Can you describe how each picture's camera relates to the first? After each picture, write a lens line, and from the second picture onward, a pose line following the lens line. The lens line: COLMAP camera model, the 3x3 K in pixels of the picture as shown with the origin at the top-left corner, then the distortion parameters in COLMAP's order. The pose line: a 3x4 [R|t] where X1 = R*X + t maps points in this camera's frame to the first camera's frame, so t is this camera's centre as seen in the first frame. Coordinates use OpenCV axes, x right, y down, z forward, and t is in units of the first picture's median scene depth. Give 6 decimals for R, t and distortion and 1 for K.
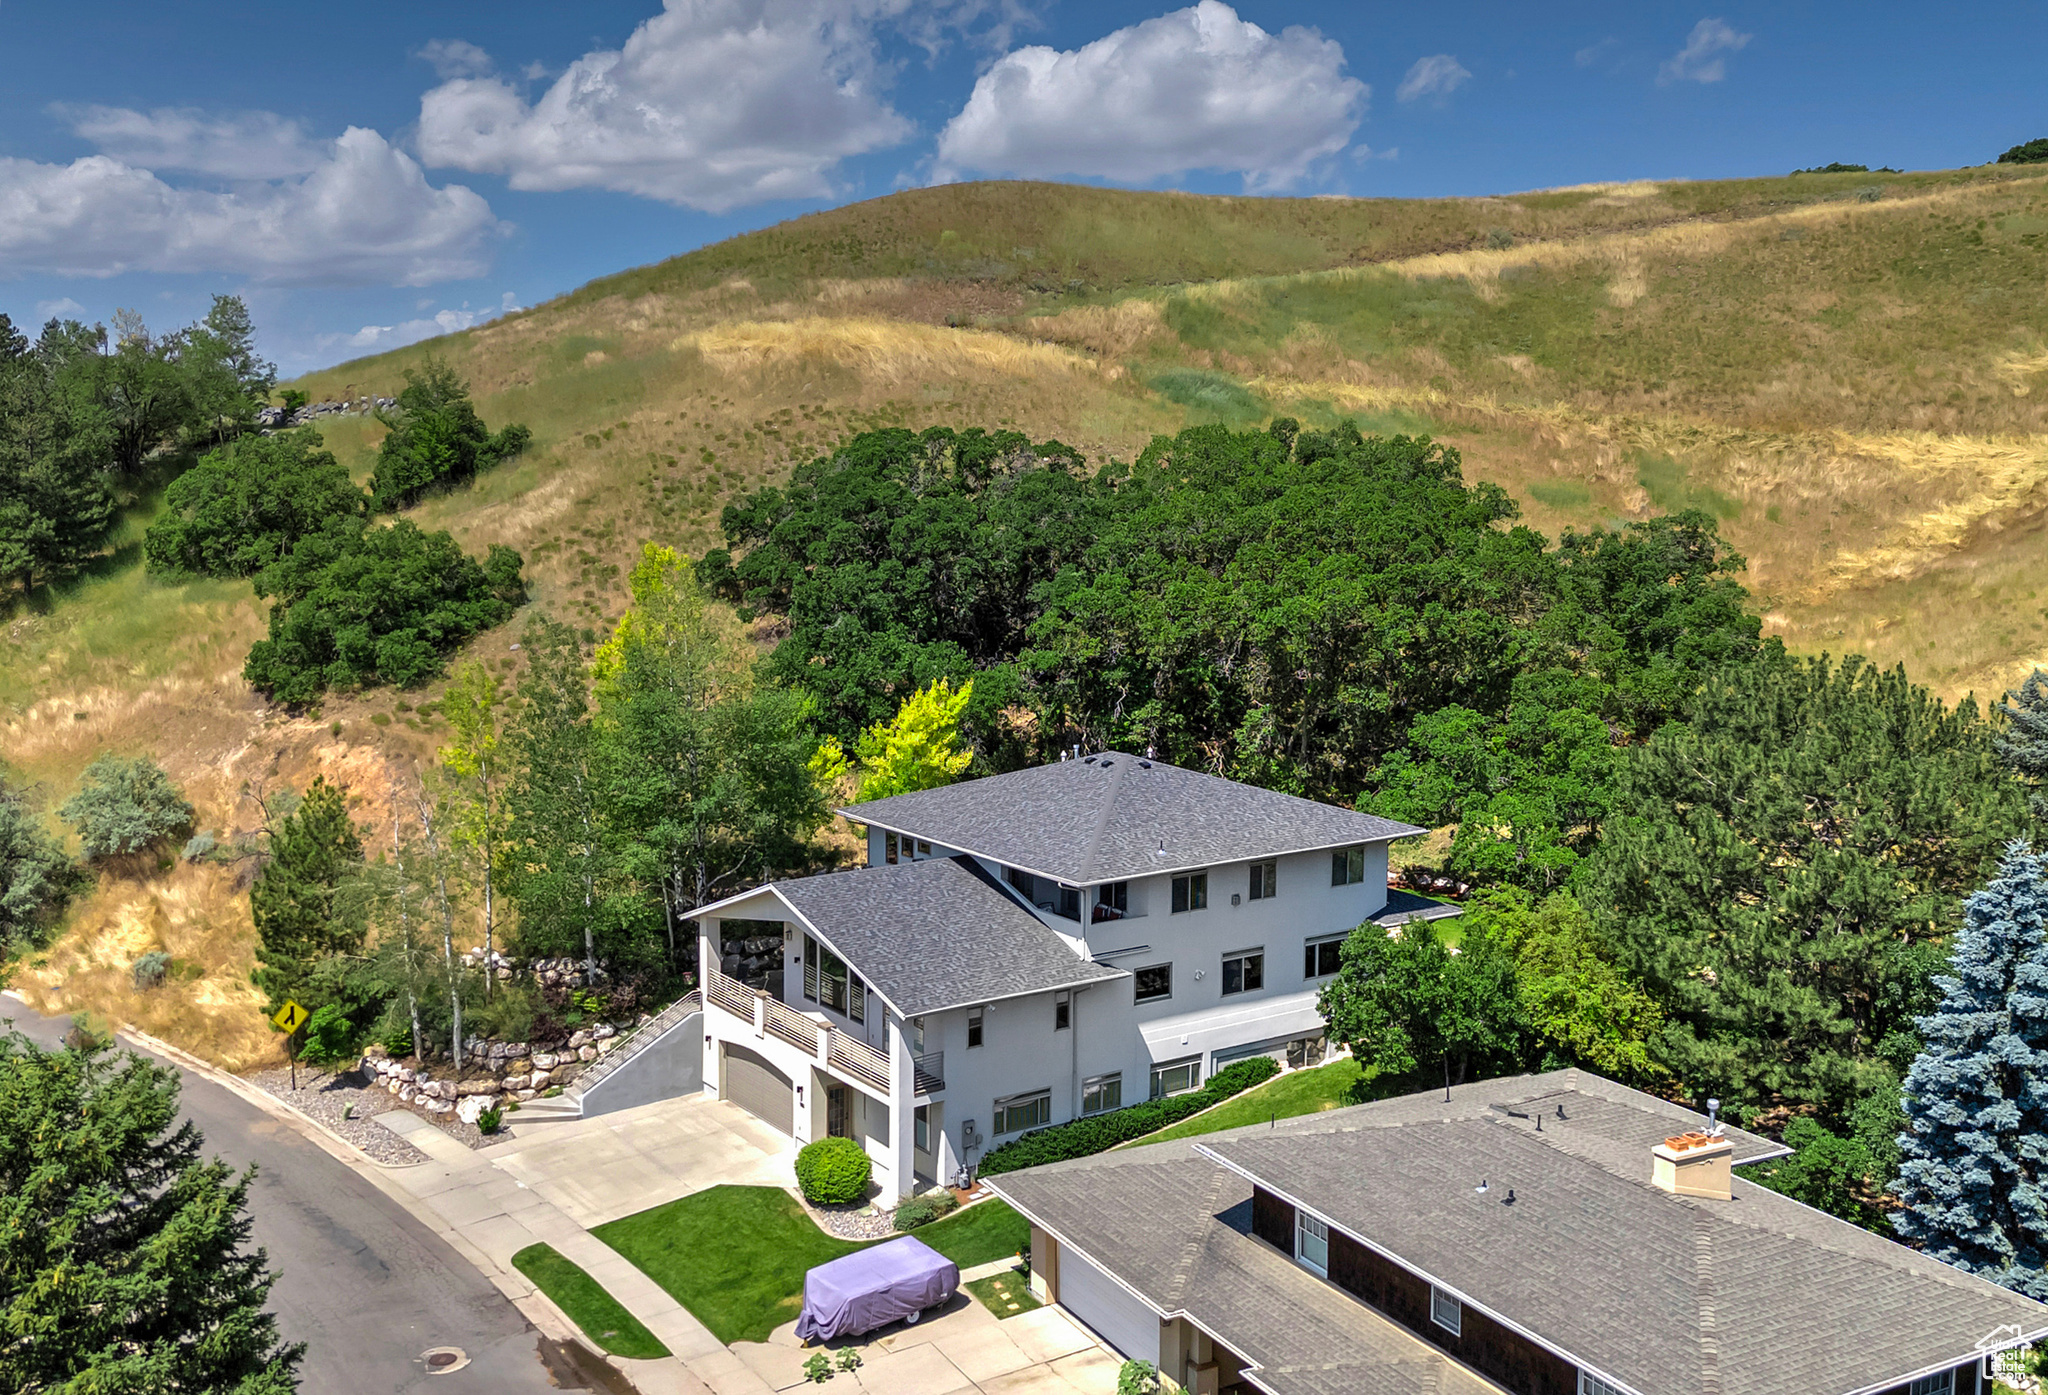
lens RADIAL K [[1955.3, 0, 1024.0], [0, 1955.3, 697.5], [0, 0, 1]] dist [0.129898, -0.241110]
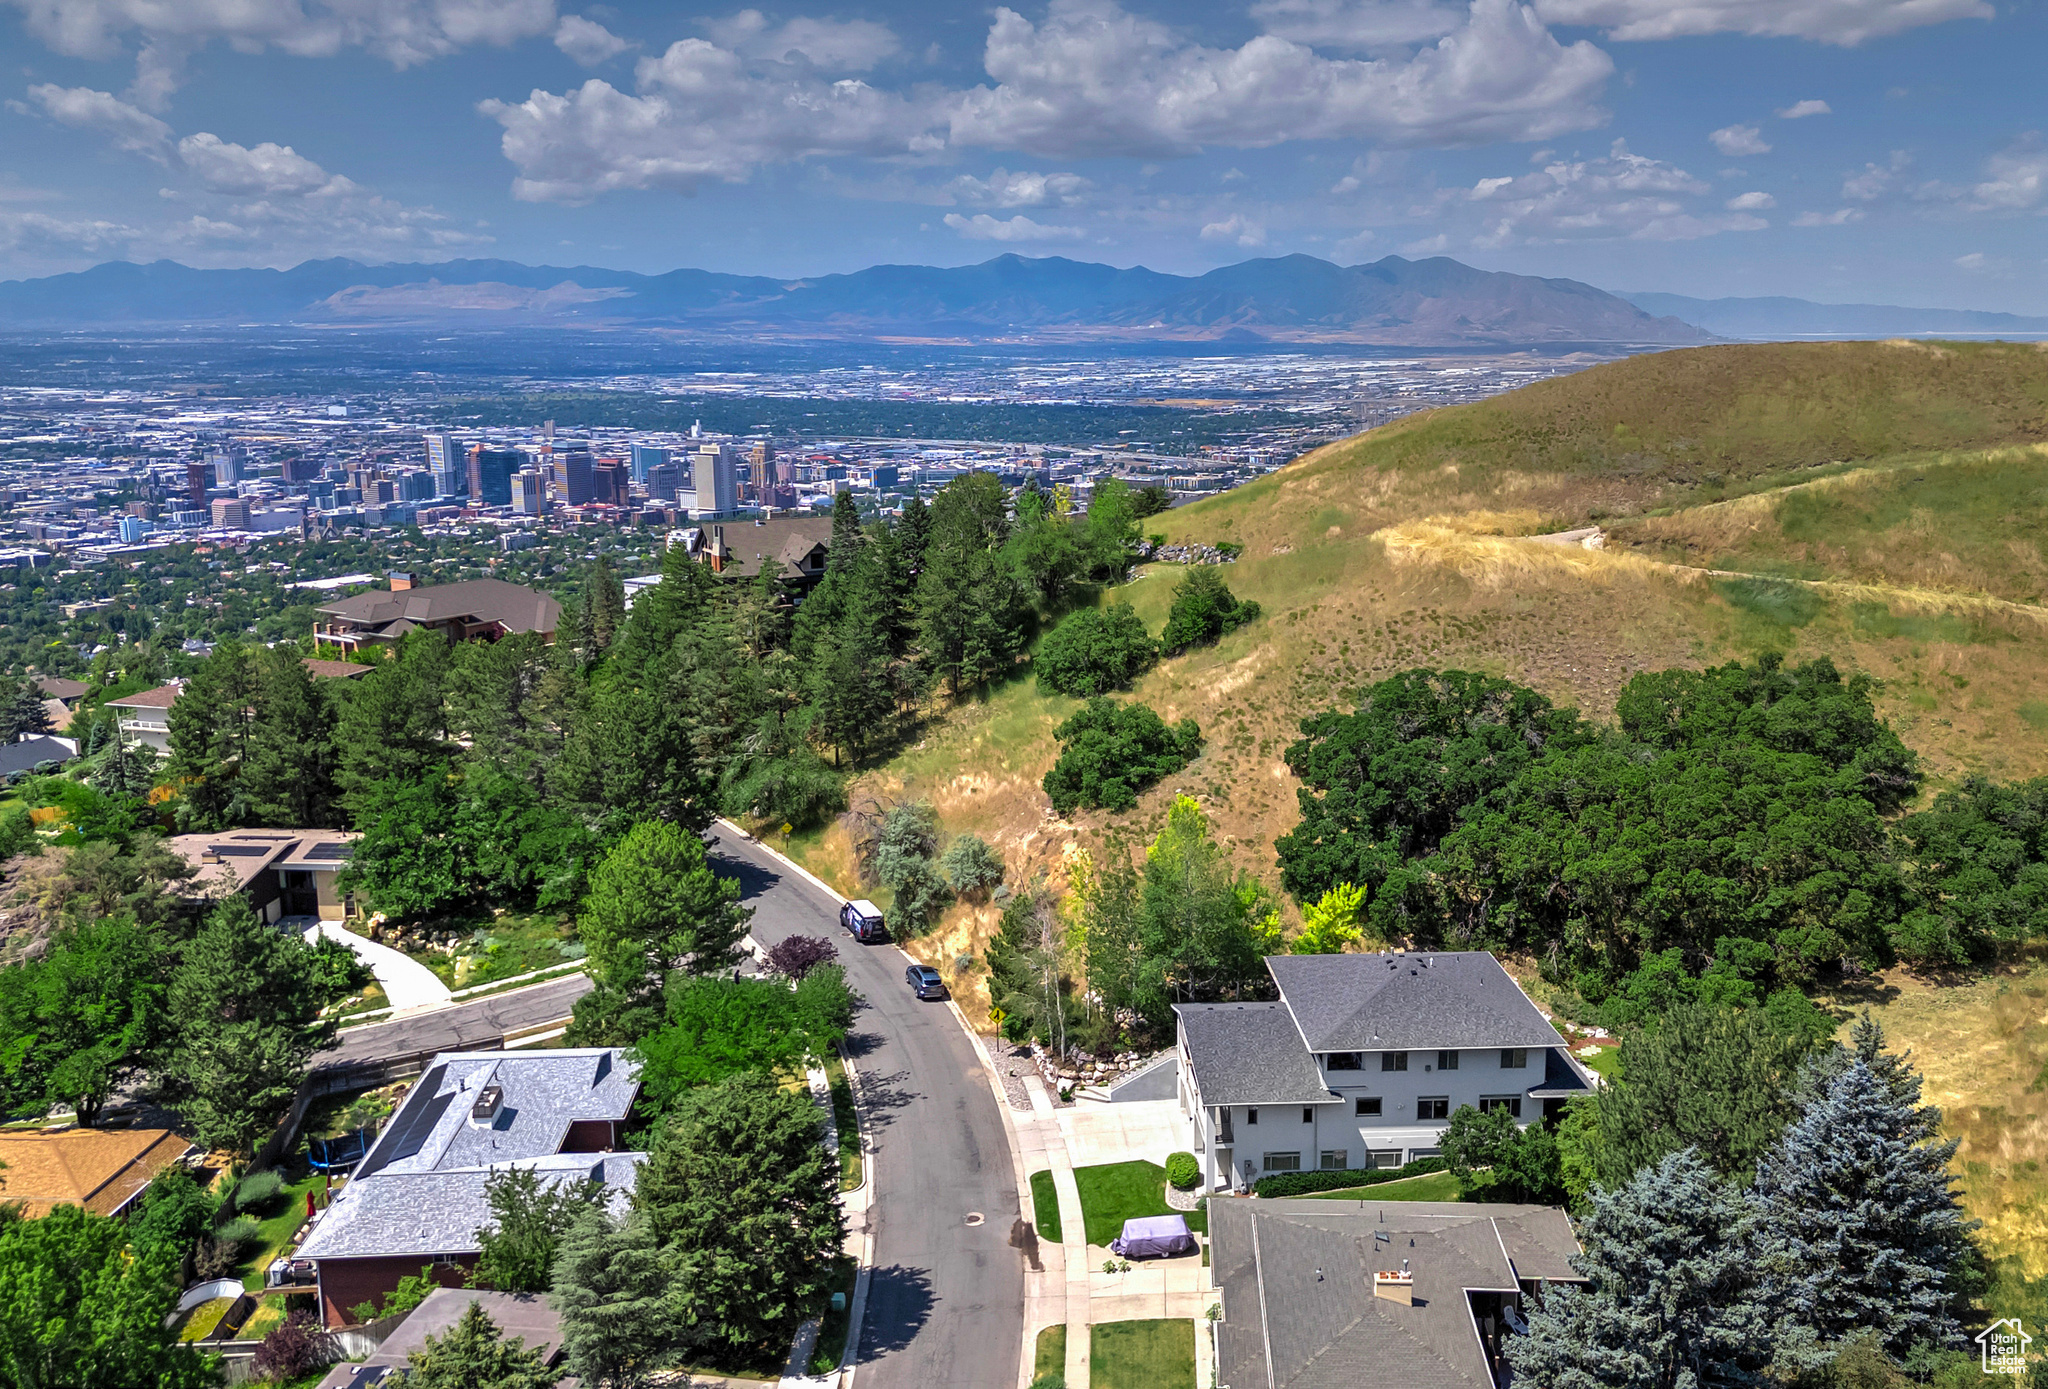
lens RADIAL K [[1925.2, 0, 1031.3], [0, 1925.2, 661.9], [0, 0, 1]] dist [0.183427, -0.415122]
pose [[0.849194, 0.095834, -0.519312, 0.580003], [-0.050907, 0.993671, 0.100127, -0.355128], [0.525621, -0.058591, 0.848699, -0.554420]]
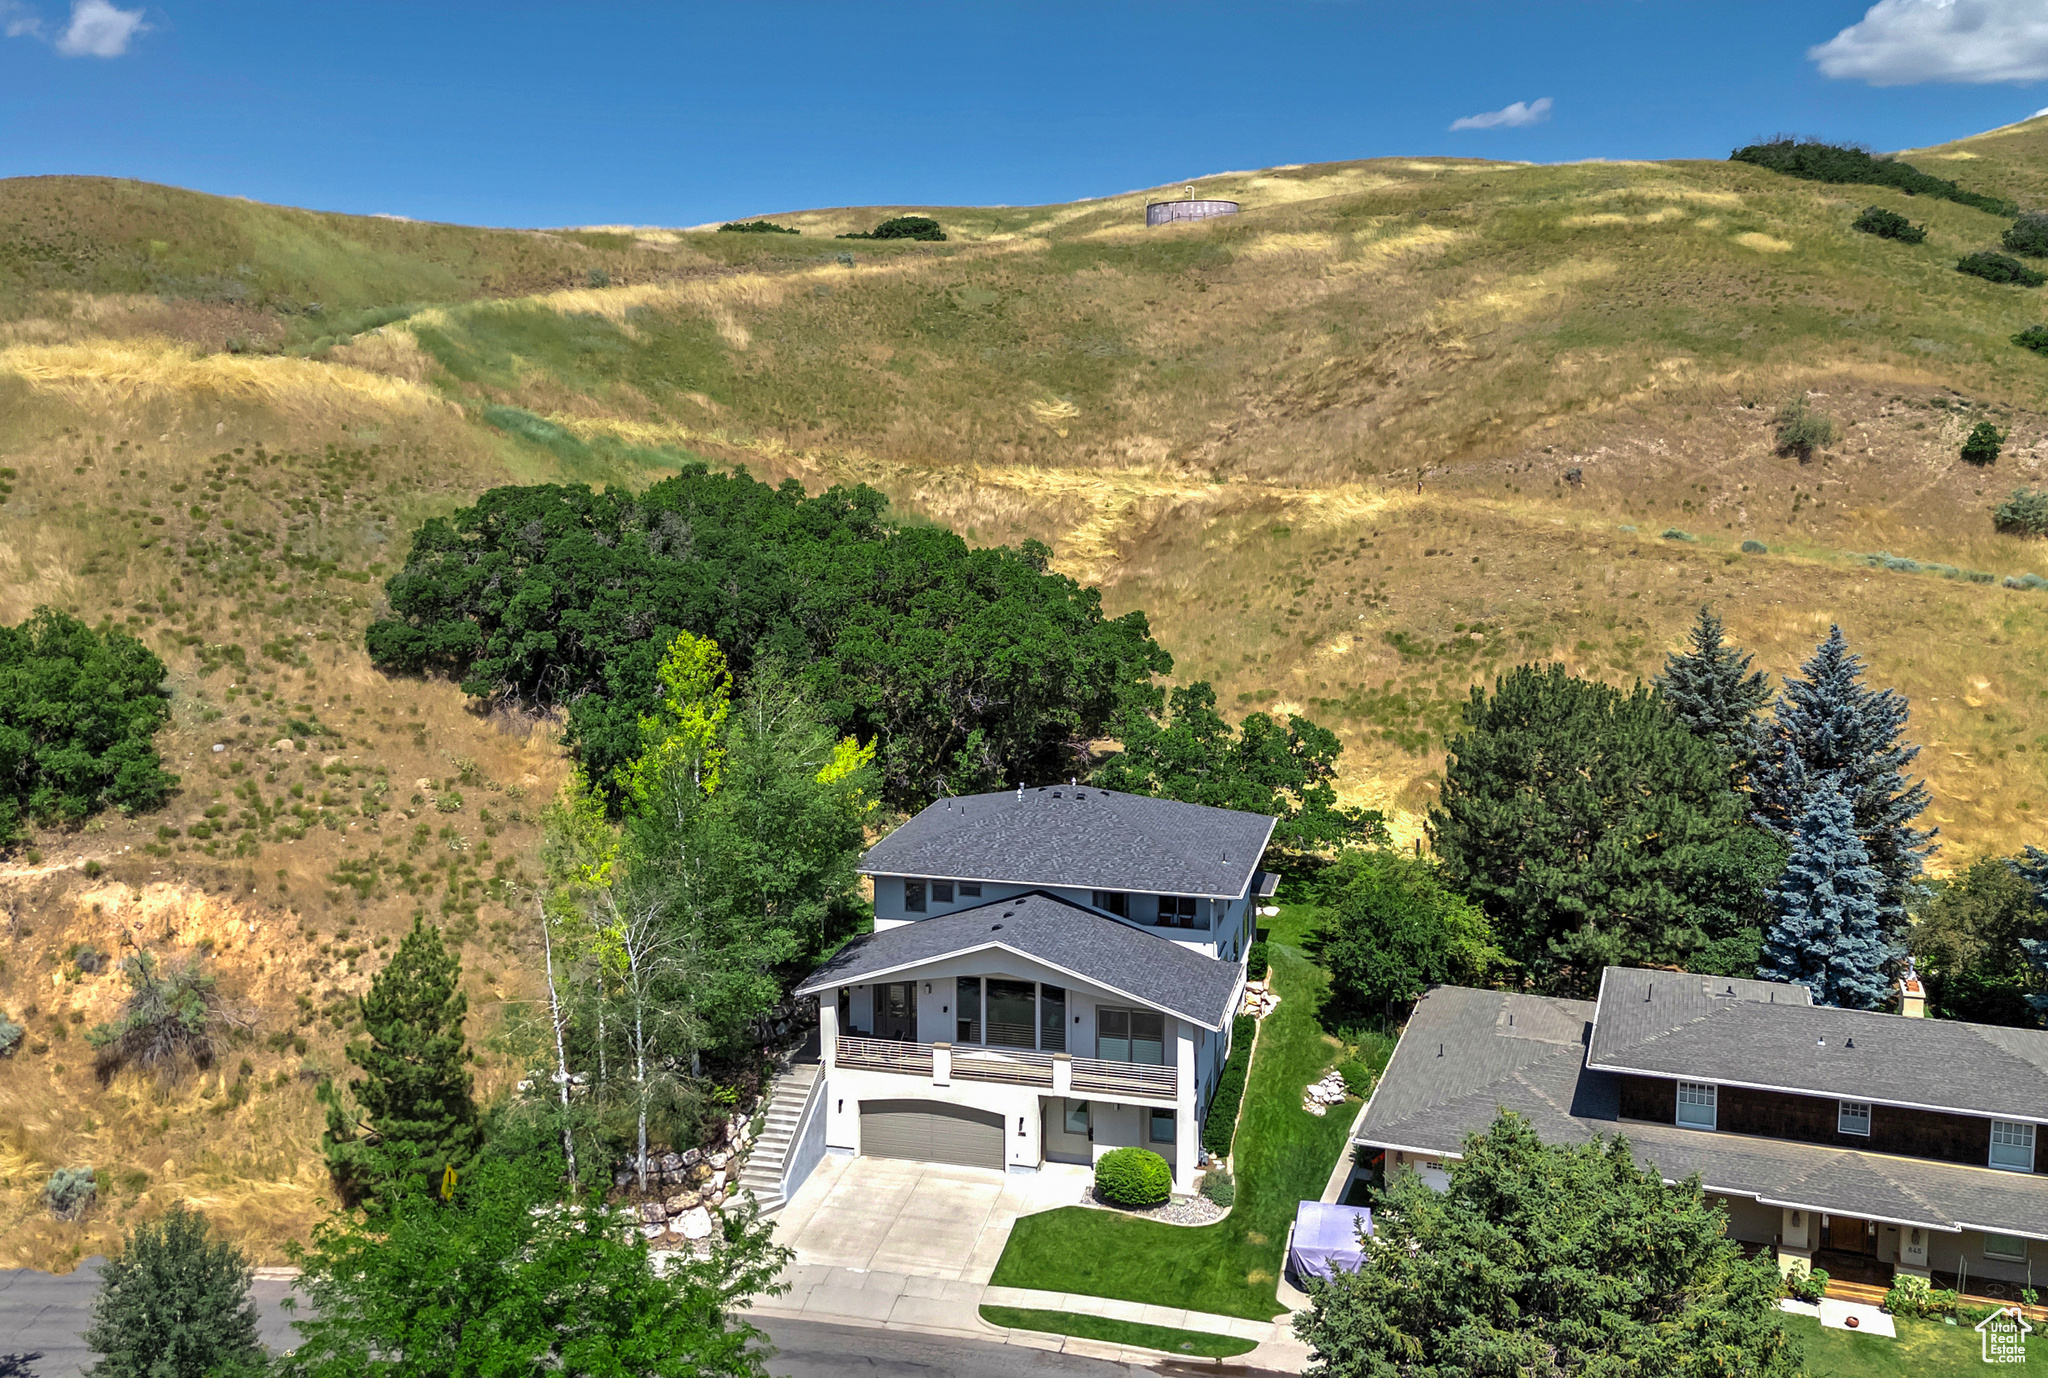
lens RADIAL K [[1946.6, 0, 882.1], [0, 1946.6, 728.7], [0, 0, 1]] dist [0.122200, -0.149617]
pose [[0.764616, -0.096749, 0.637183, -0.710517], [0.079087, 0.995281, 0.056218, -0.072727], [-0.639616, 0.007408, 0.768659, 0.172396]]
